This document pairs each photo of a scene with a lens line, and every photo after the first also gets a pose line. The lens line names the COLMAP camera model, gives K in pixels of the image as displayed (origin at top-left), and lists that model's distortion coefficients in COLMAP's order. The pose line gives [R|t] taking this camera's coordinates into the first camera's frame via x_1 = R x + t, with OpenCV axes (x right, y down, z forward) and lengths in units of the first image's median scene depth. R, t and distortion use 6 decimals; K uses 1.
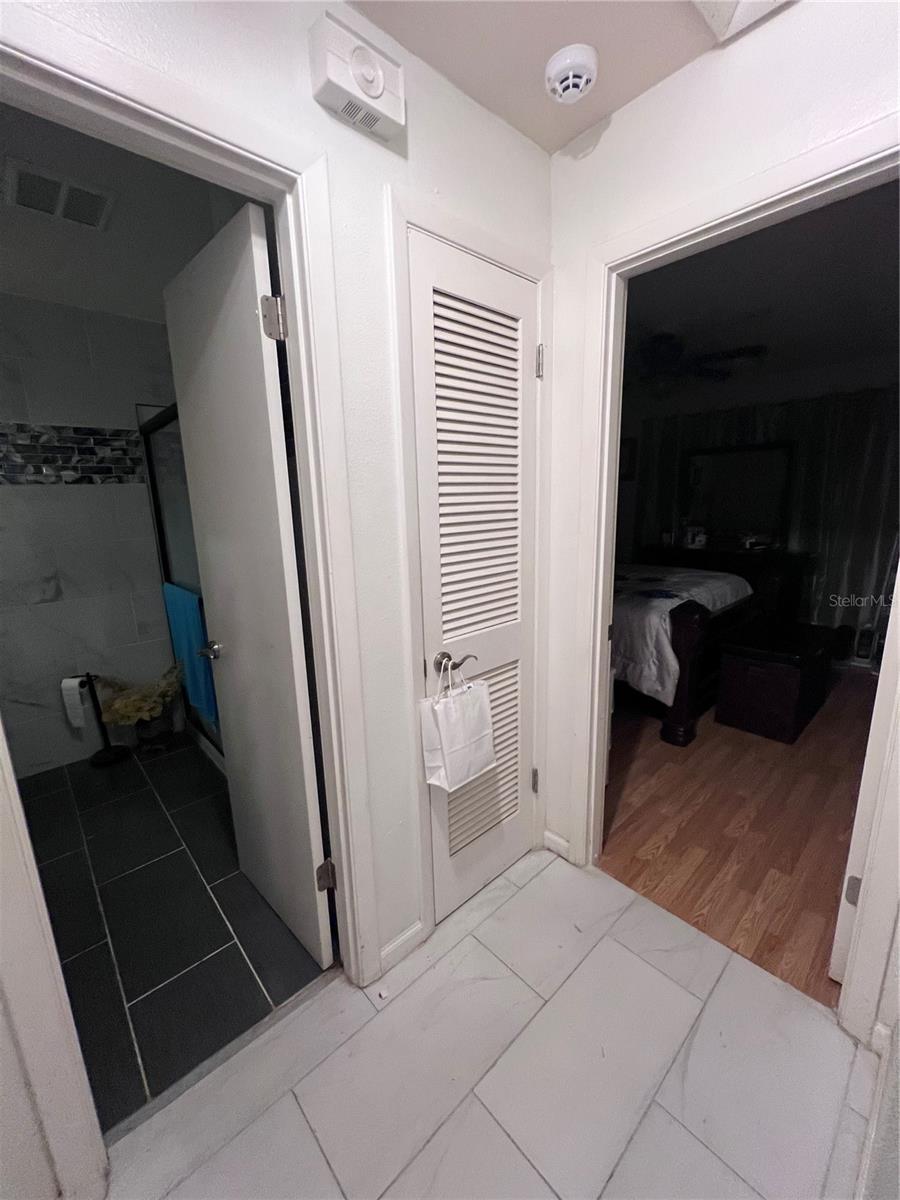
lens RADIAL K [[483.6, 0, 454.0], [0, 483.6, 600.6], [0, 0, 1]] dist [-0.001545, 0.000089]
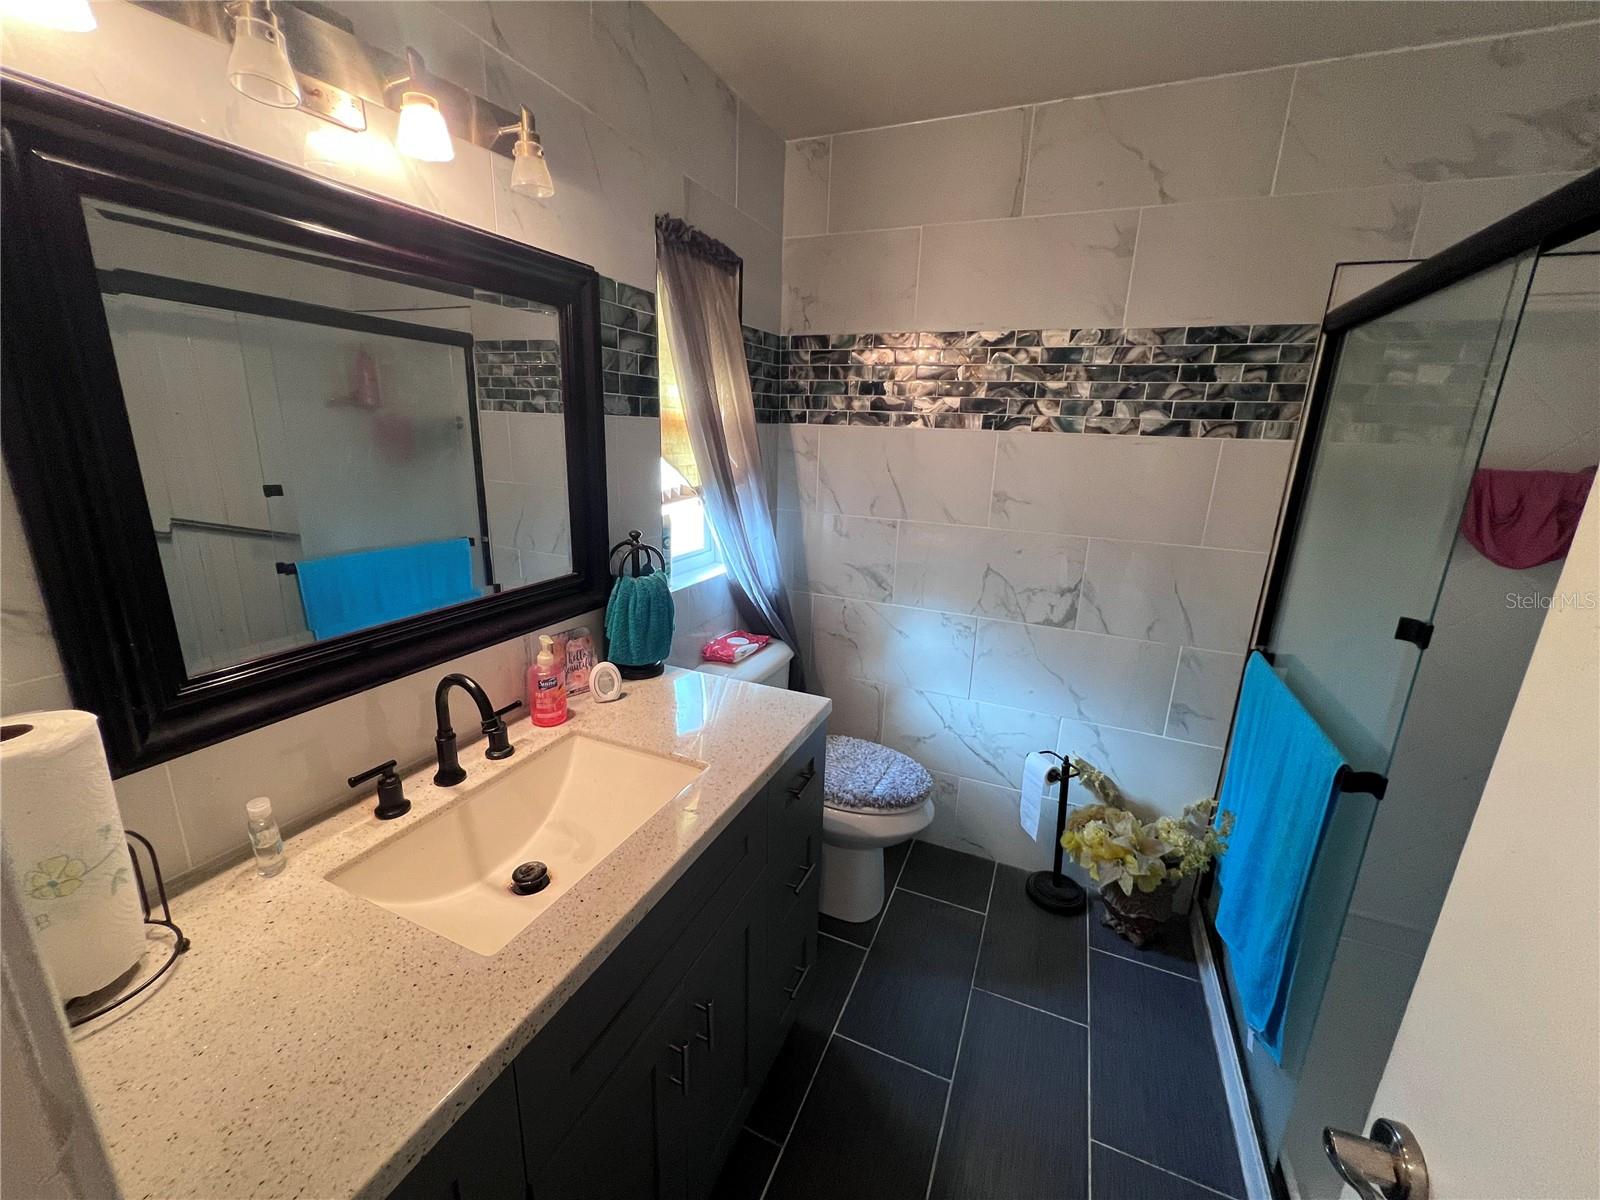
lens RADIAL K [[650.8, 0, 798.8], [0, 650.8, 597.8], [0, 0, 1]] dist [0.001004, -0.000821]
pose [[0.396649, 0.272814, -0.876494, -0.254105], [-0.237166, 0.952856, 0.189254, -0.111551], [0.886804, 0.132807, 0.442652, 0.344389]]
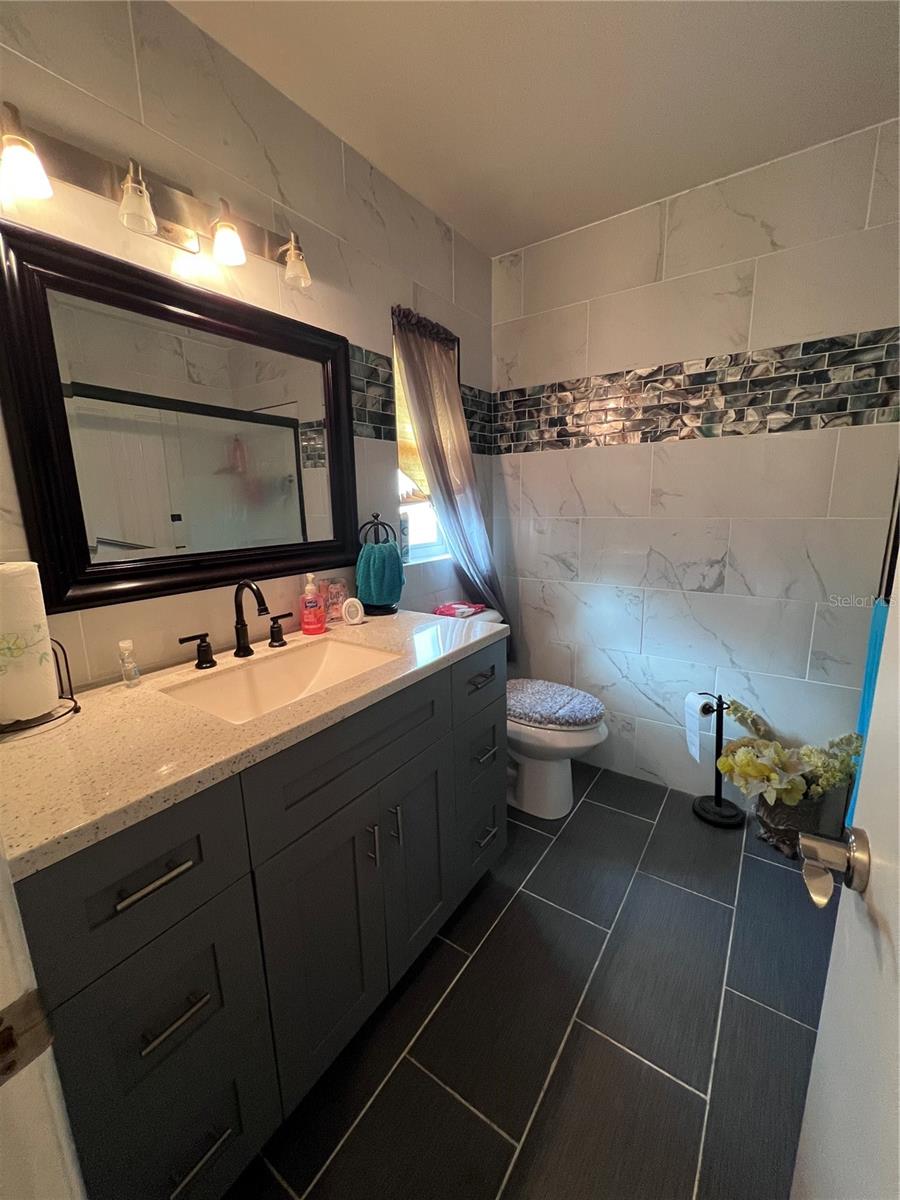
lens RADIAL K [[488.1, 0, 449.2], [0, 488.1, 596.5], [0, 0, 1]] dist [0.001004, -0.000821]
pose [[0.209982, 0.210243, -0.954833, -0.177804], [-0.193845, 0.966171, 0.170110, -0.042826], [0.958296, 0.149369, 0.243633, 0.419571]]
